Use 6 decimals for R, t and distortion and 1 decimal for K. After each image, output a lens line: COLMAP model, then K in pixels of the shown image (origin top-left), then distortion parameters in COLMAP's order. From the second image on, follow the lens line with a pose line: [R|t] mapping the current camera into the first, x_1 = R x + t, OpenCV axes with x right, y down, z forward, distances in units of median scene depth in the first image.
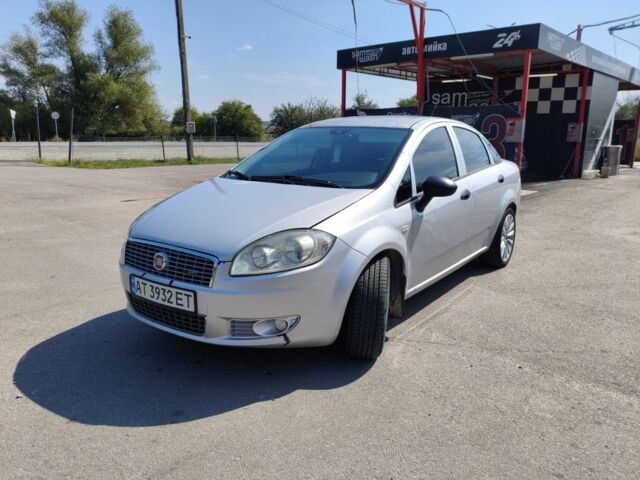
lens RADIAL K [[494.2, 0, 322.1], [0, 494.2, 237.9], [0, 0, 1]] dist [-0.007362, -0.011845]
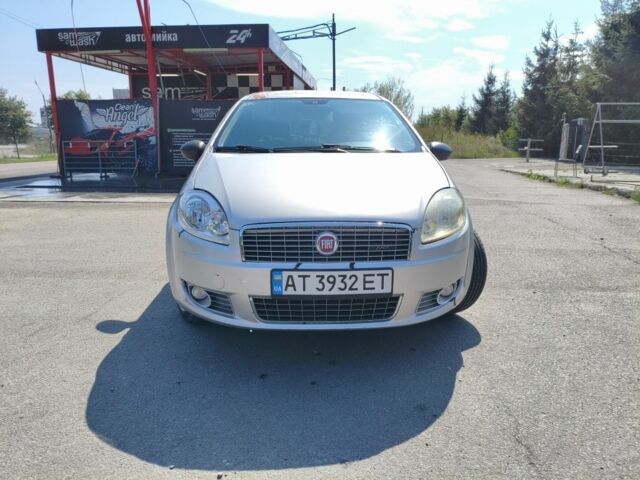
lens RADIAL K [[494.2, 0, 322.1], [0, 494.2, 237.9], [0, 0, 1]] dist [-0.007362, -0.011845]
pose [[0.788365, -0.132400, 0.600792, -0.174202], [0.134244, 0.990057, 0.042028, 0.000935], [-0.600382, 0.047519, 0.798300, 0.078603]]
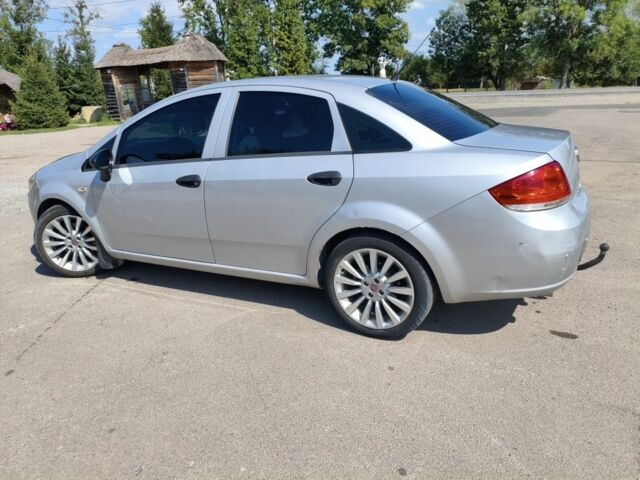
lens RADIAL K [[484.7, 0, 320.0], [0, 484.7, 240.0], [0, 0, 1]] dist [0.010600, -0.050611]
pose [[0.198638, 0.283919, -0.938047, 0.349908], [-0.169554, 0.952643, 0.252432, -0.073341], [0.965295, 0.108907, 0.237371, 0.324555]]
